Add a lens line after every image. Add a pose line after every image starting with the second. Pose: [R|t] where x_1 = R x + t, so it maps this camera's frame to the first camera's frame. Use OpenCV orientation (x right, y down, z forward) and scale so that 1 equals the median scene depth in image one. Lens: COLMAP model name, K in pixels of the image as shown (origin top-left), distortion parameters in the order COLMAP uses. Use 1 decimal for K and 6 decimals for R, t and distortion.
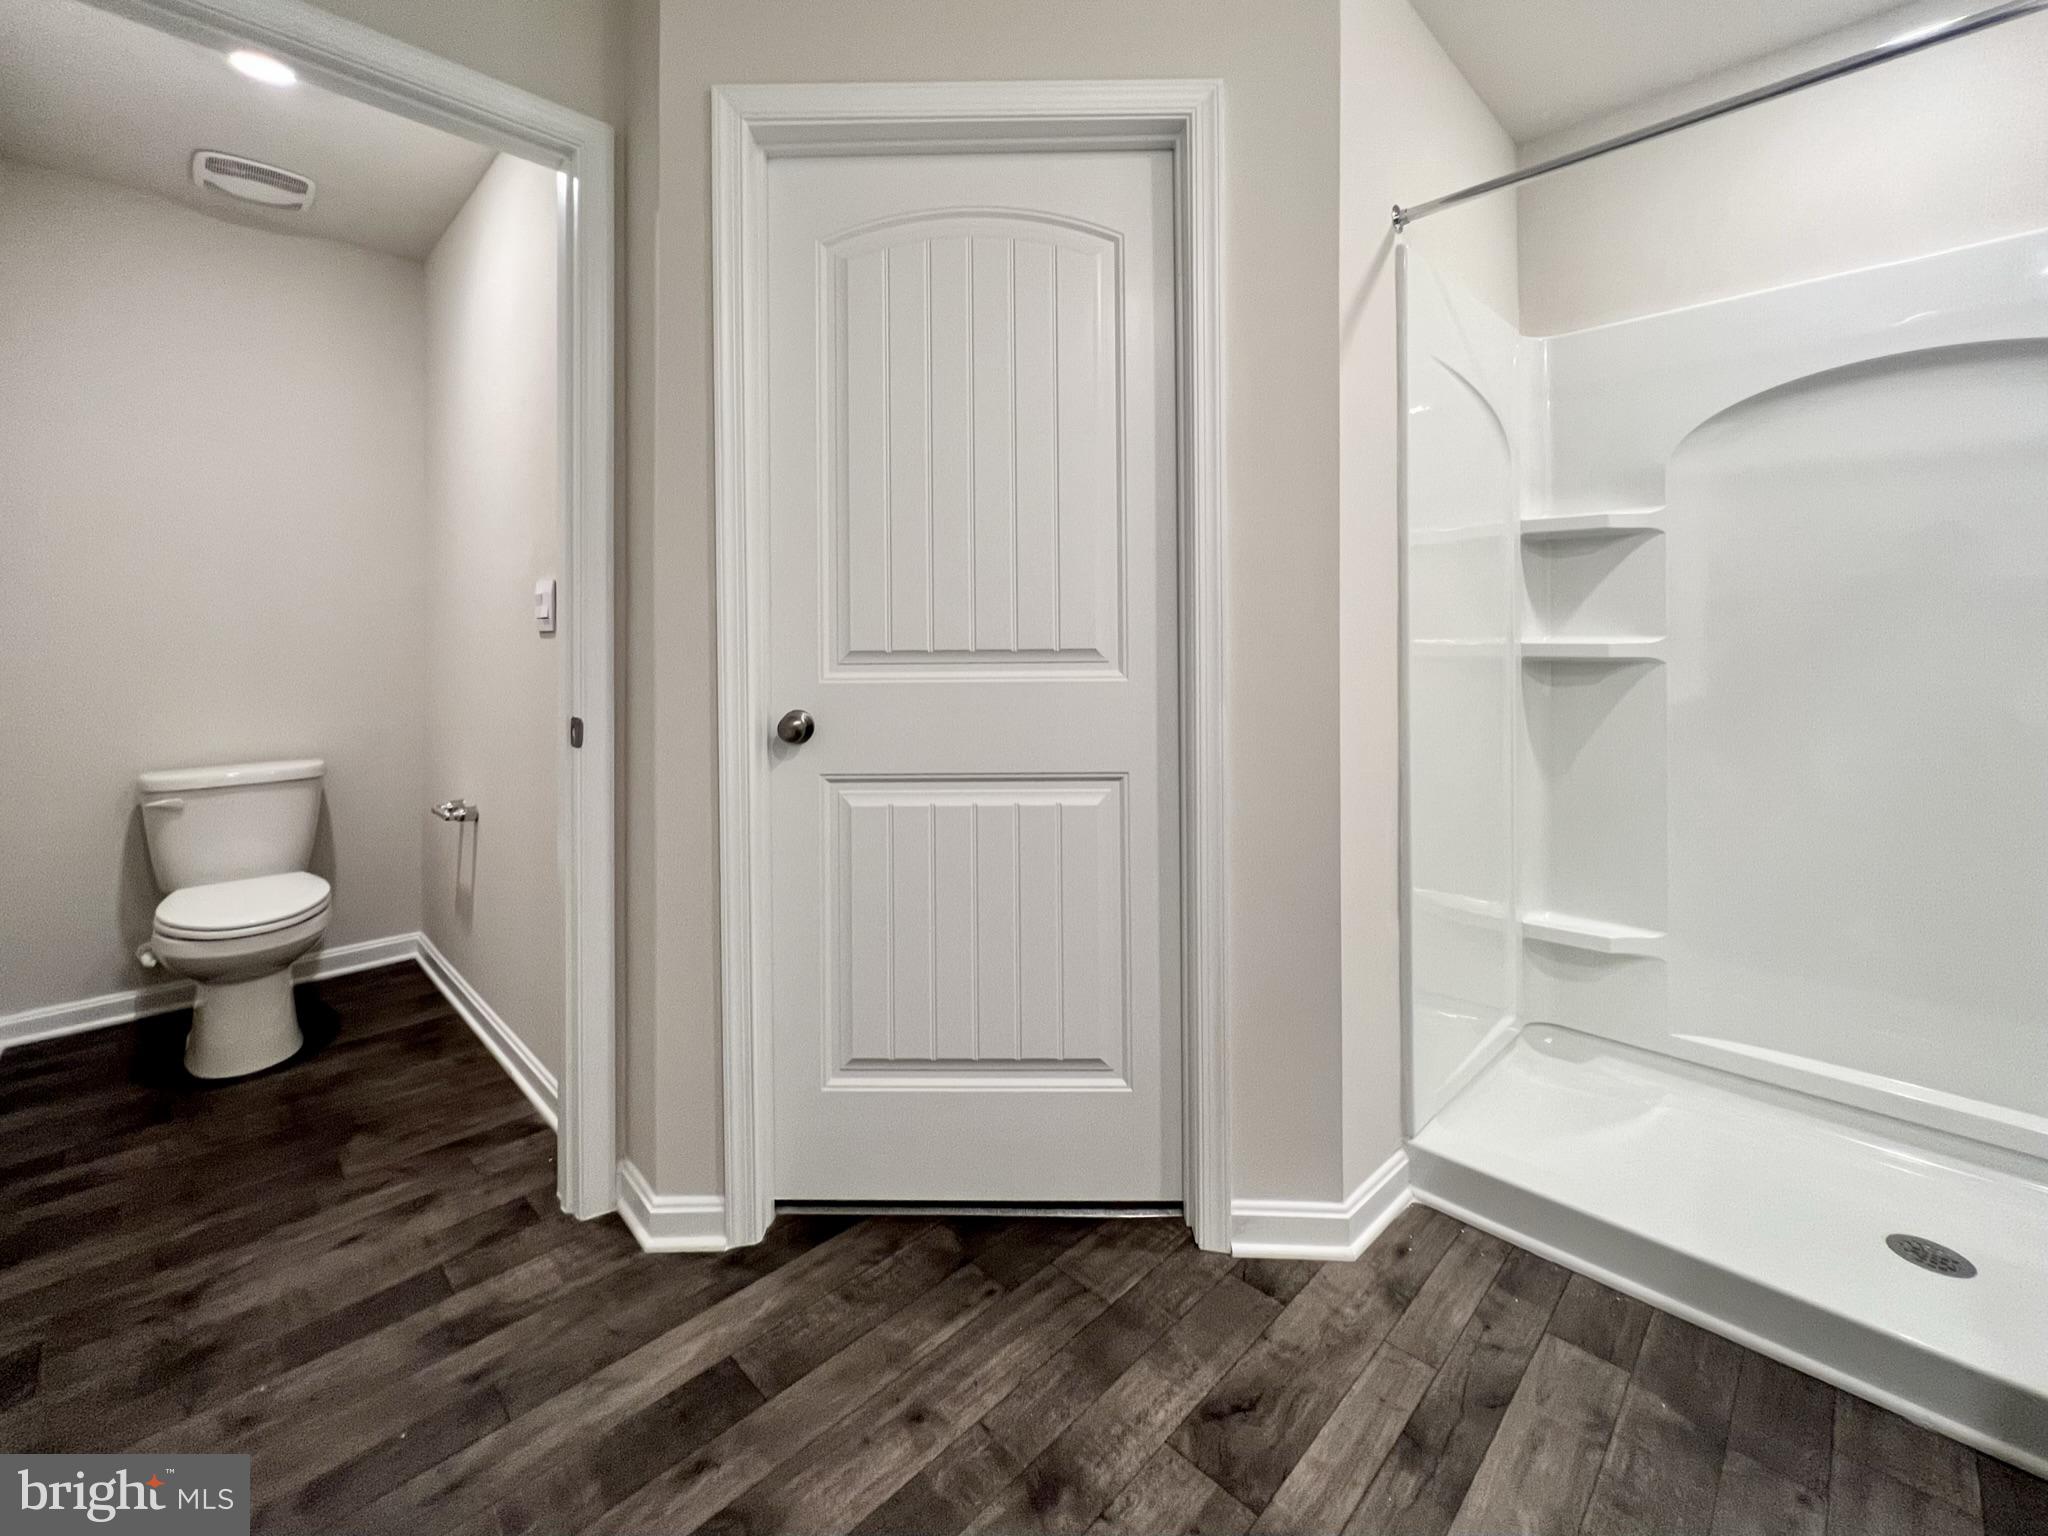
lens RADIAL K [[873.4, 0, 988.7], [0, 873.4, 639.7], [0, 0, 1]] dist [0.003734, 0.000215]
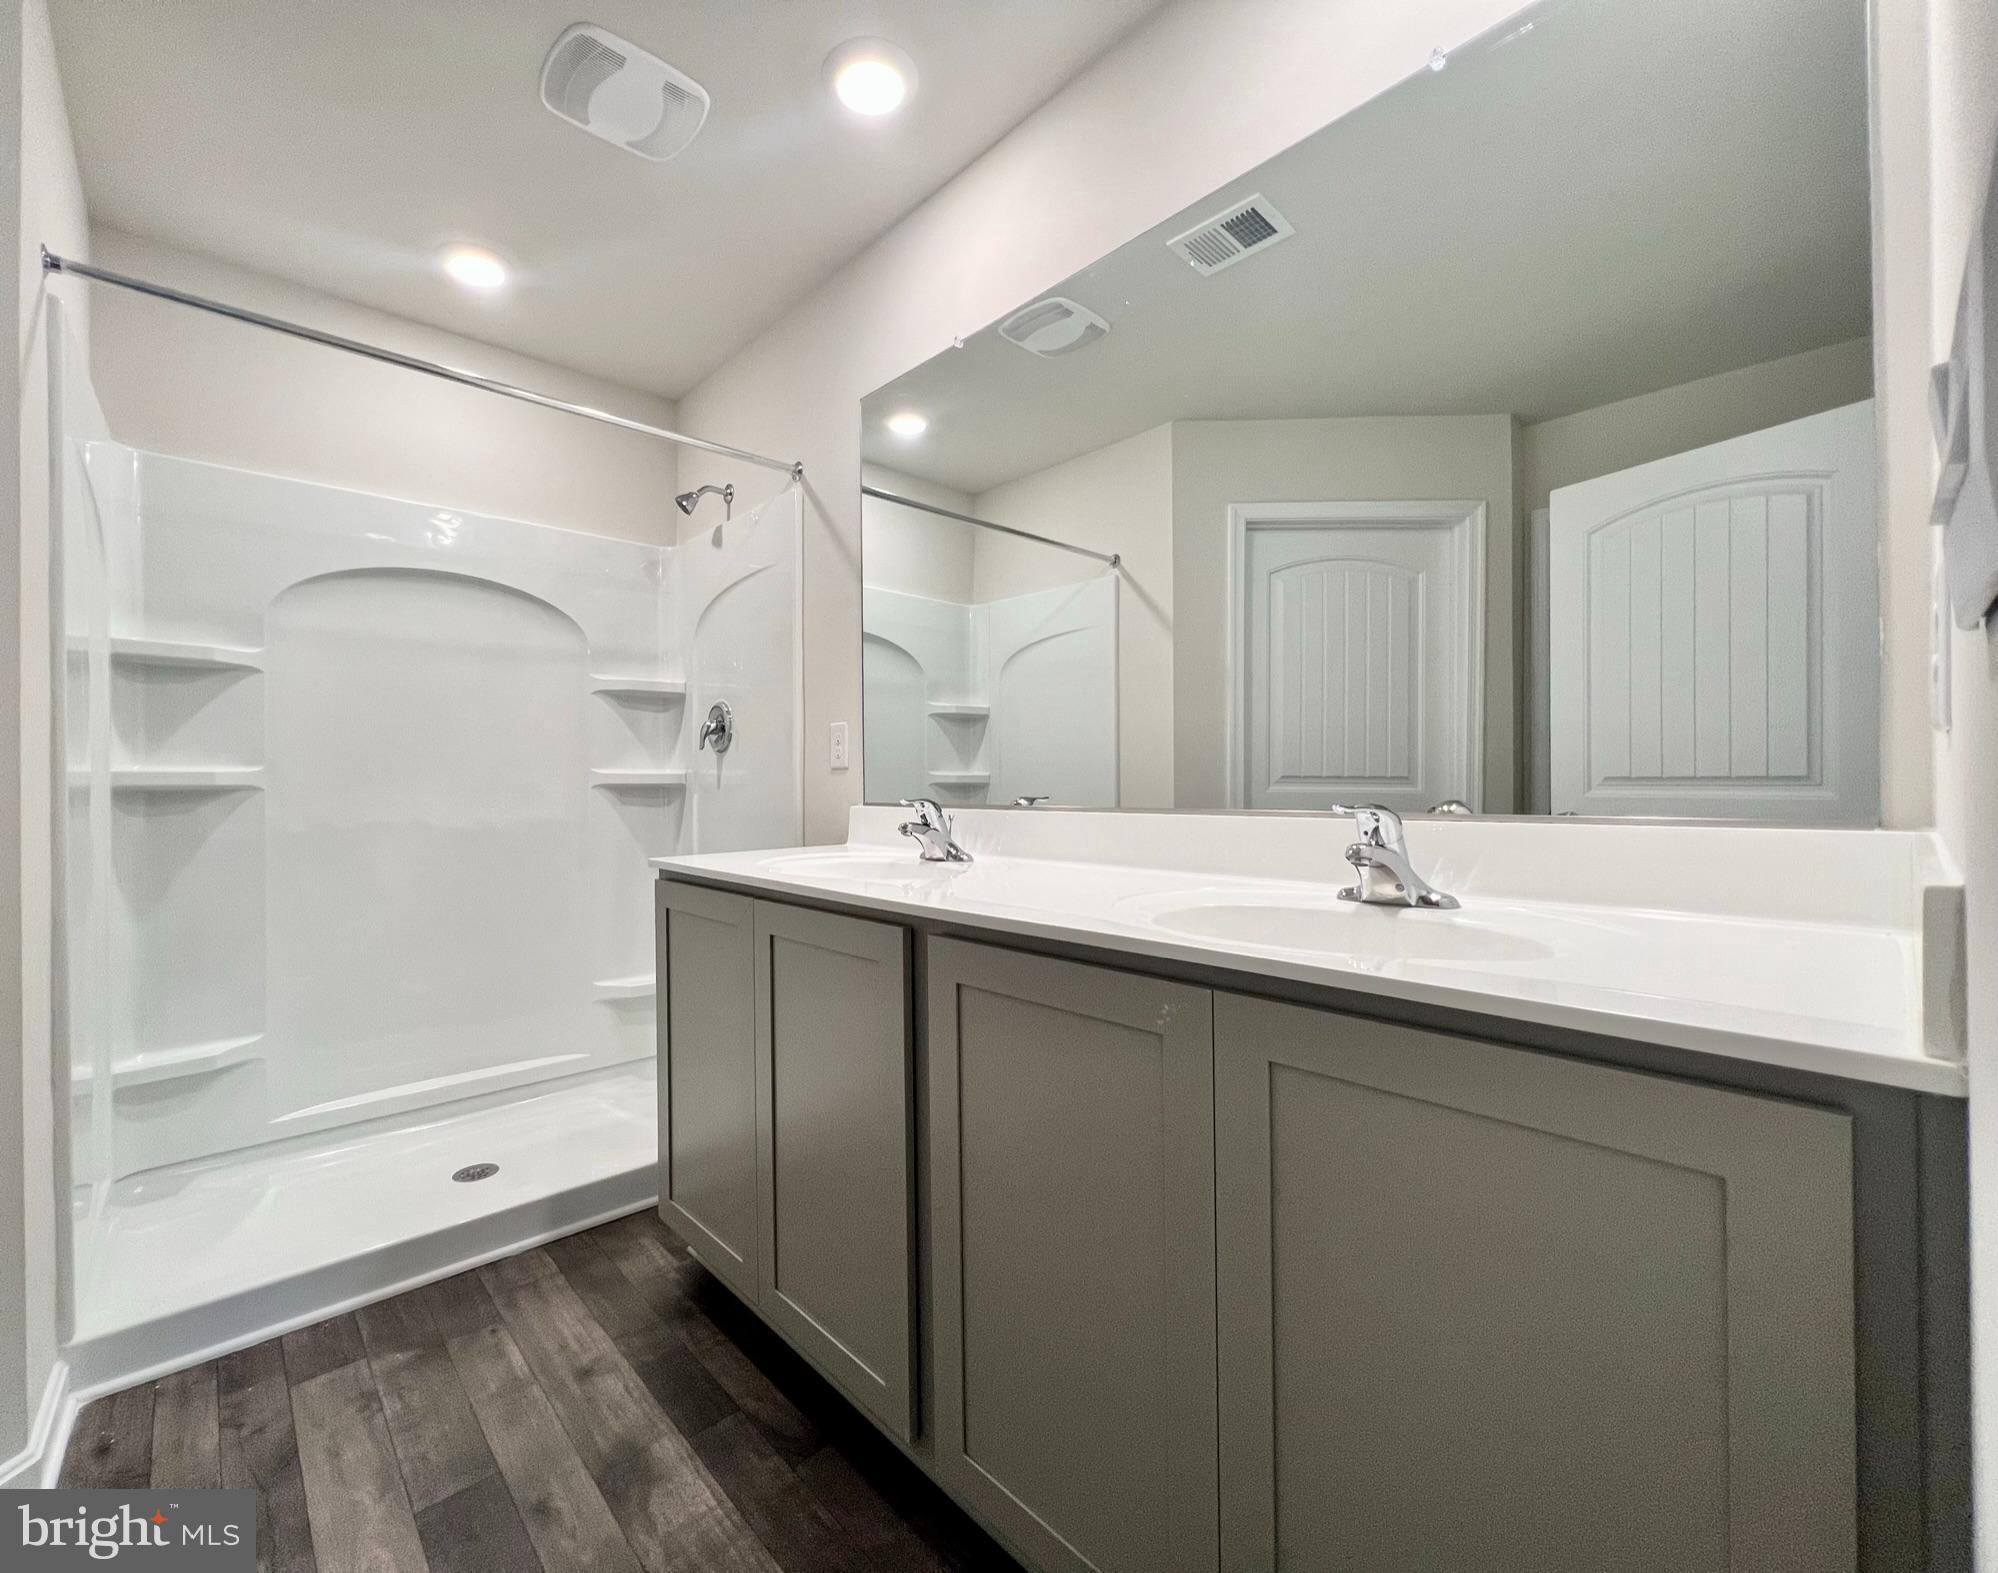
lens RADIAL K [[845.3, 0, 981.6], [0, 845.3, 782.9], [0, 0, 1]] dist [-0.001362, -0.000367]
pose [[0.015787, -0.000746, 0.999875, -0.315441], [0.002559, 0.999996, 0.000706, 0.021208], [-0.999872, 0.002547, 0.015789, 0.083080]]
